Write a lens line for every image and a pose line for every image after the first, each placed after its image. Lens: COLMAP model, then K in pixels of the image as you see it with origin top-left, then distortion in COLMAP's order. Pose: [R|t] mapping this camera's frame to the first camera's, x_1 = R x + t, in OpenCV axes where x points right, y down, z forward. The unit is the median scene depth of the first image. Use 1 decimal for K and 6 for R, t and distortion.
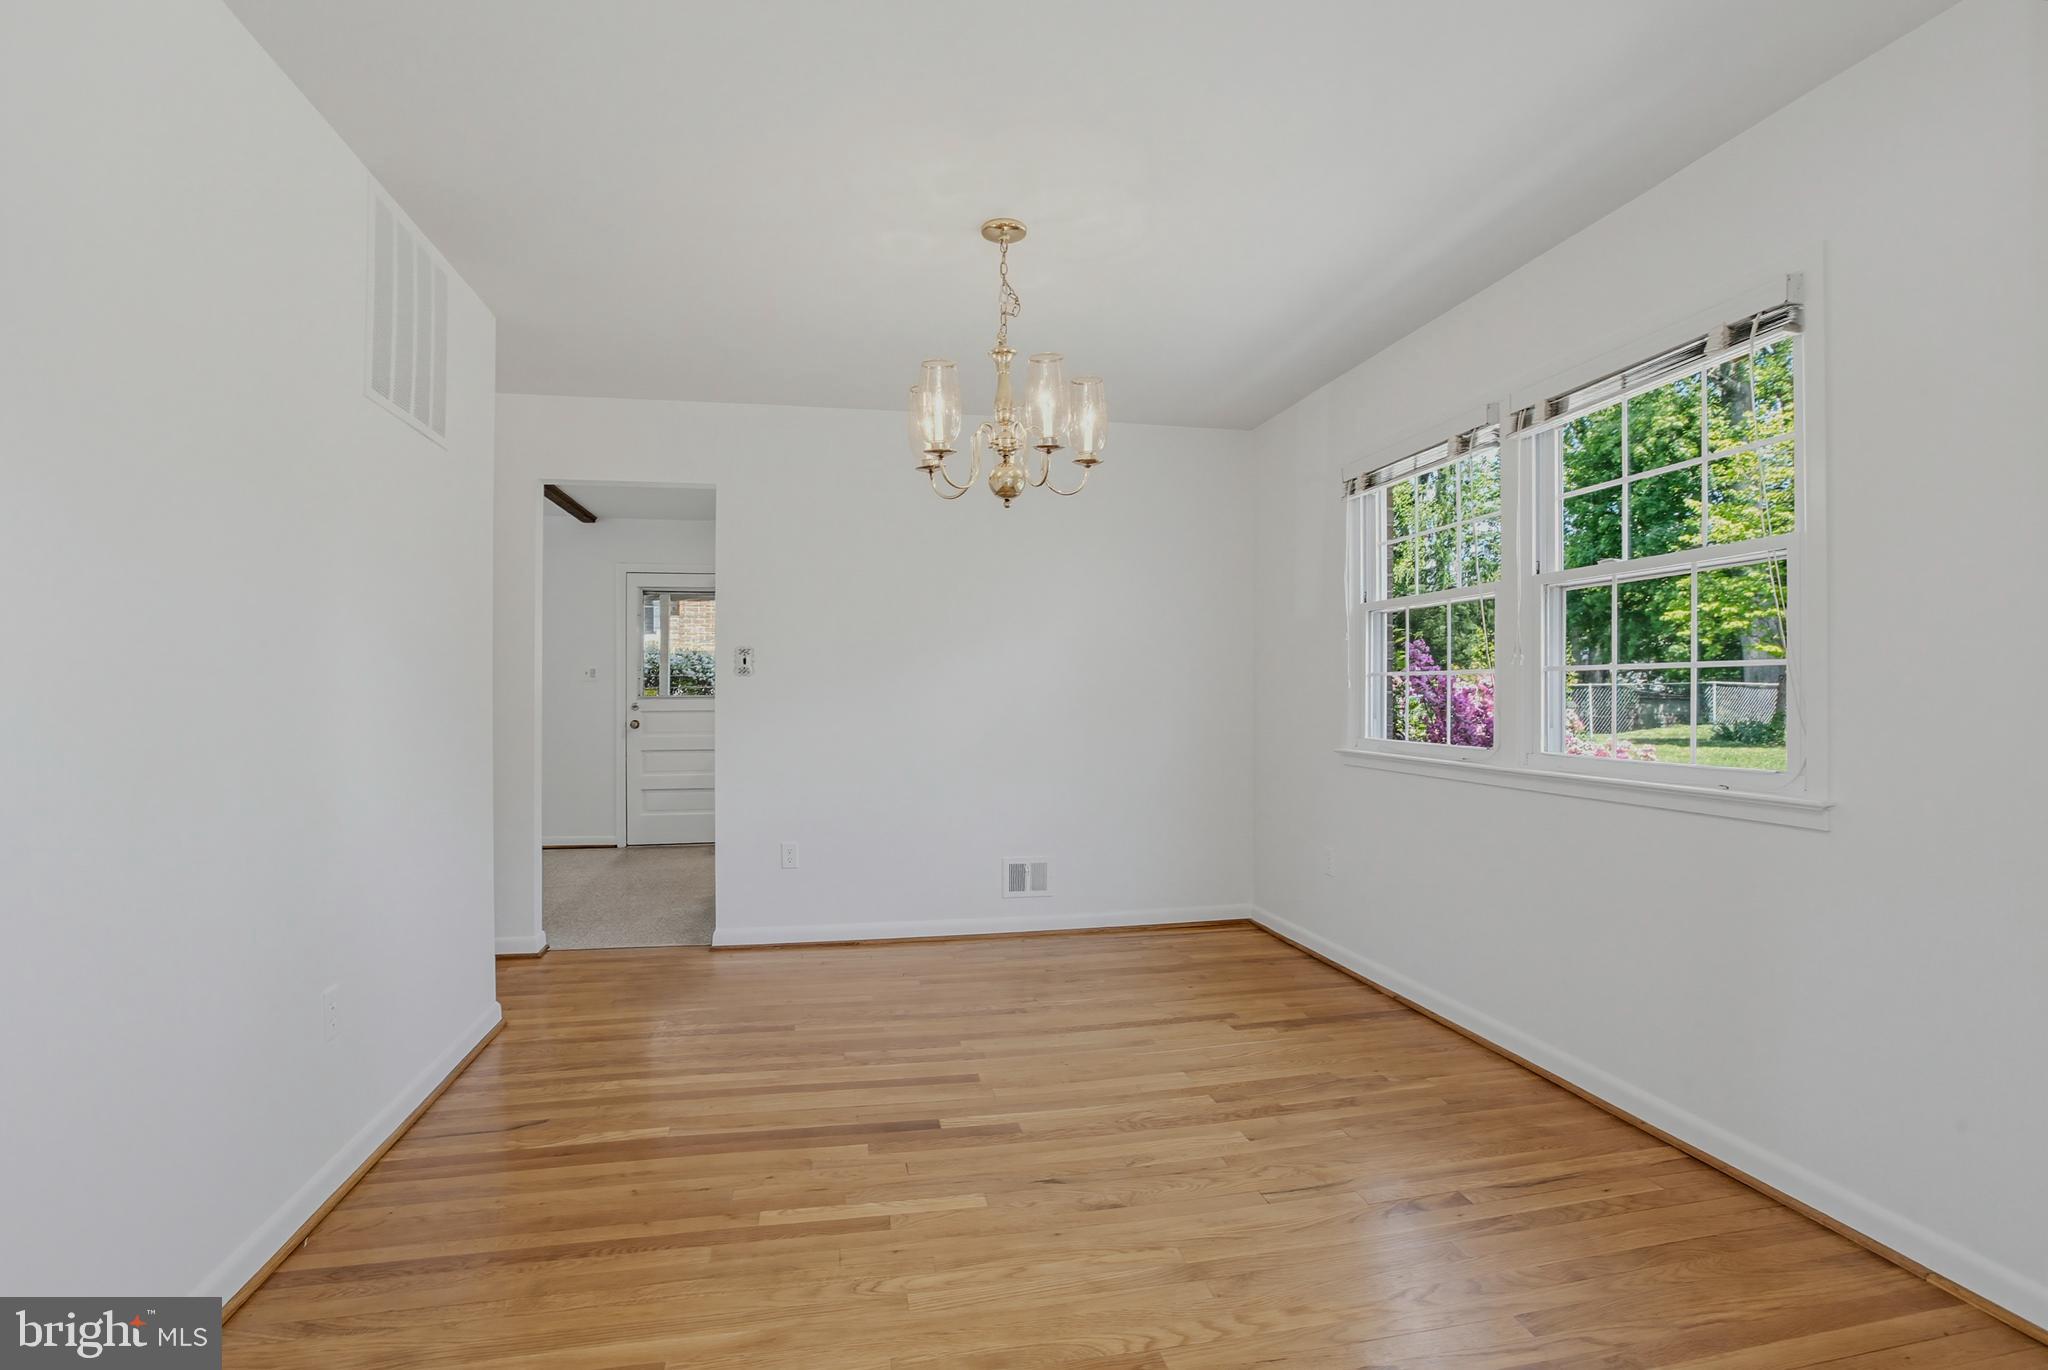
lens RADIAL K [[943.0, 0, 1024.0], [0, 943.0, 685.0], [0, 0, 1]] dist [-0.028935, 0.000237]
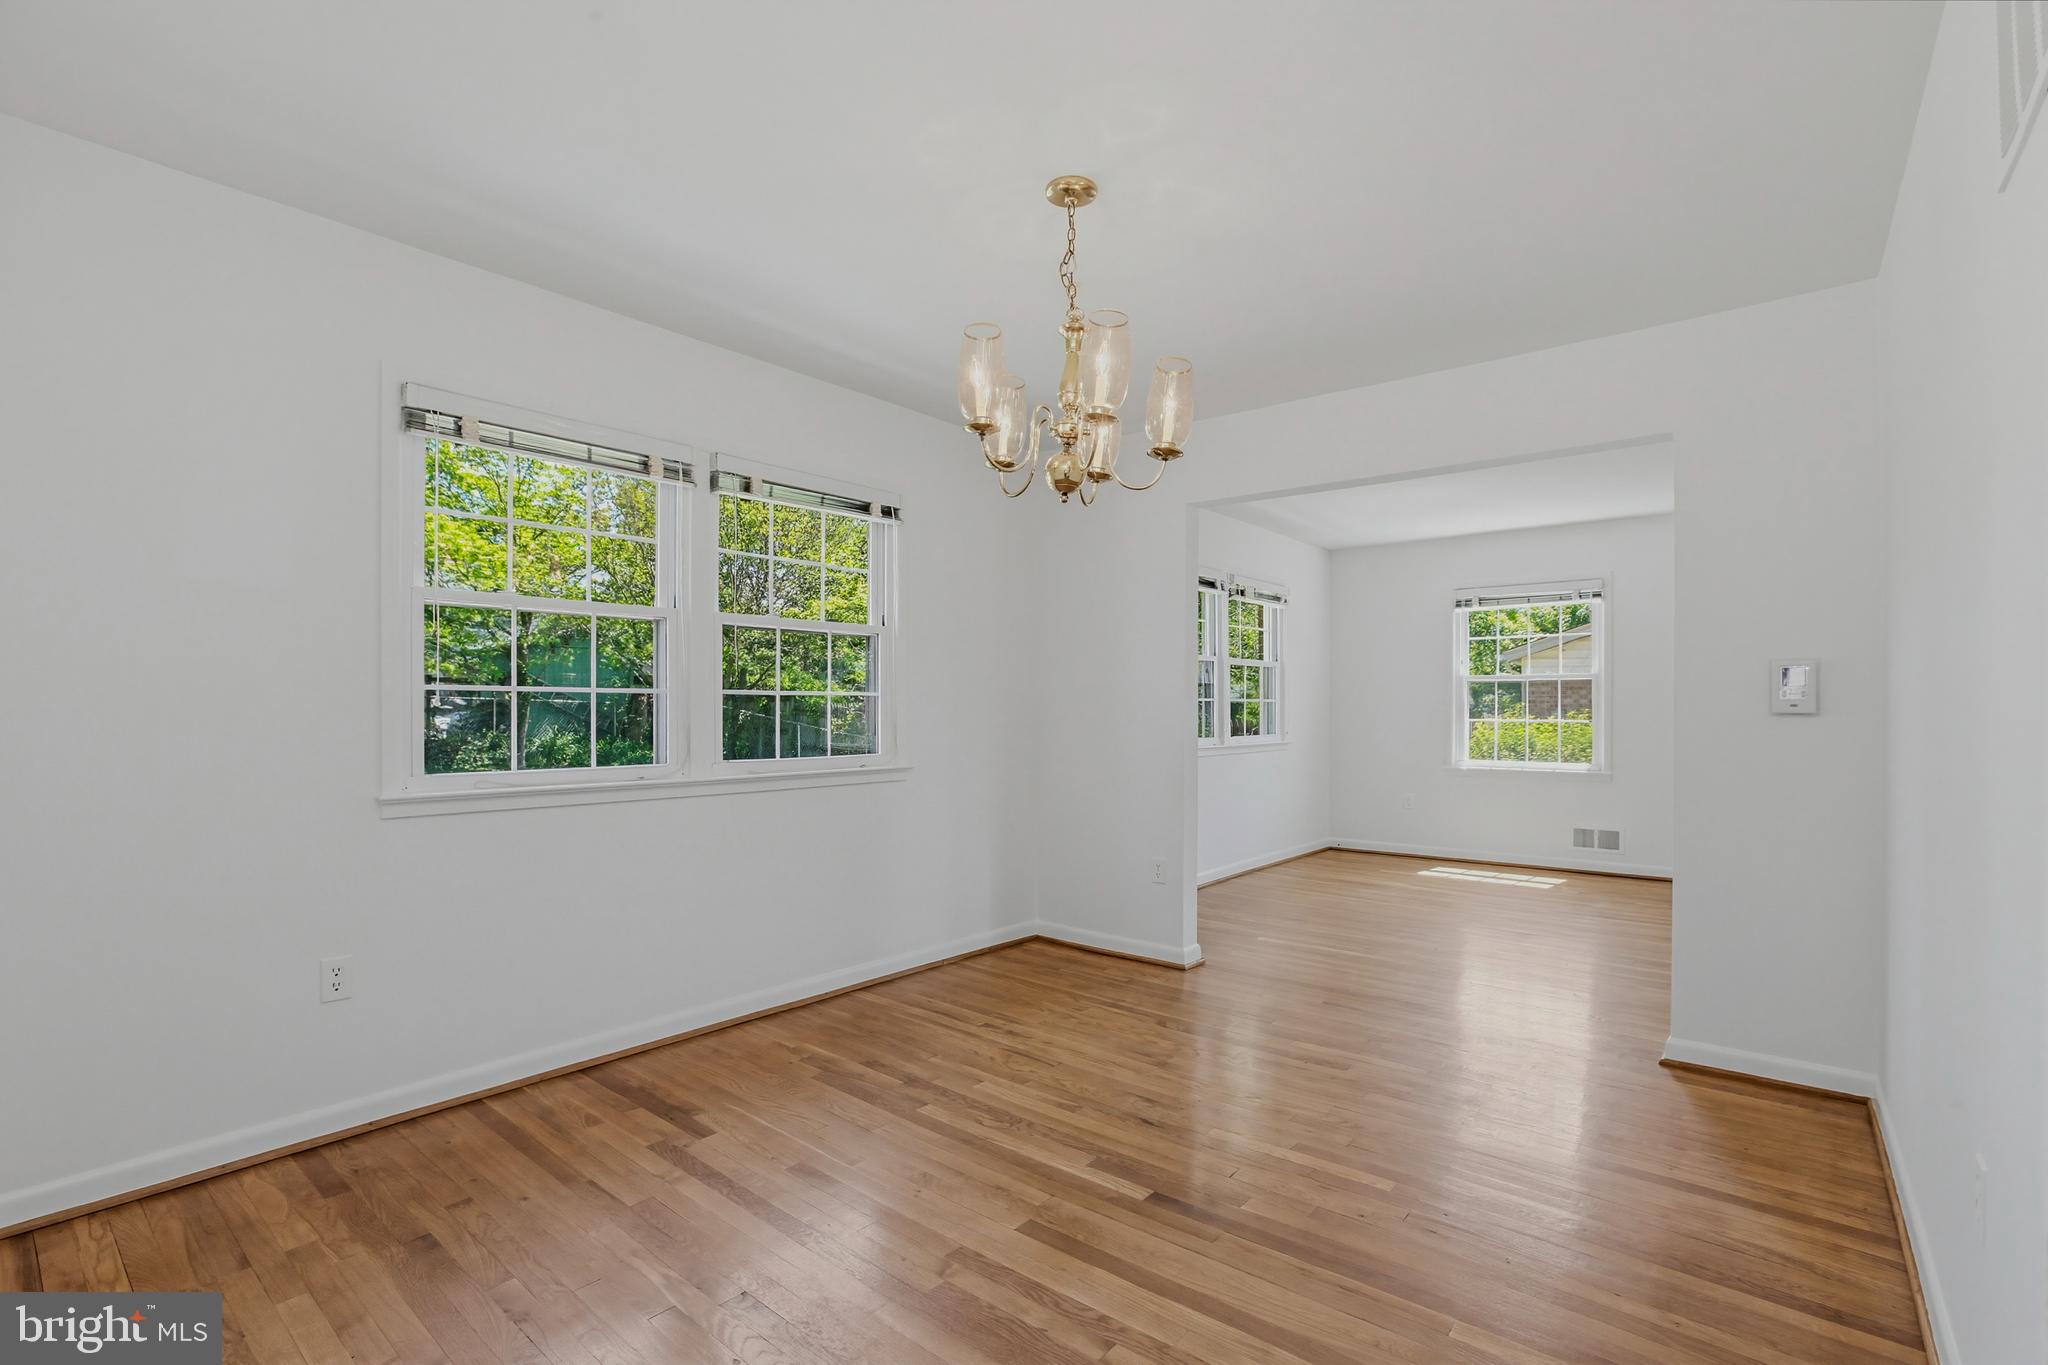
lens RADIAL K [[929.2, 0, 1015.5], [0, 929.2, 709.6], [0, 0, 1]] dist [-0.054618, 0.000152]
pose [[-0.618767, 0.003441, 0.785567, -0.637627], [-0.004892, 0.999954, -0.008234, 0.011745], [-0.785559, -0.008938, -0.618722, 1.499401]]
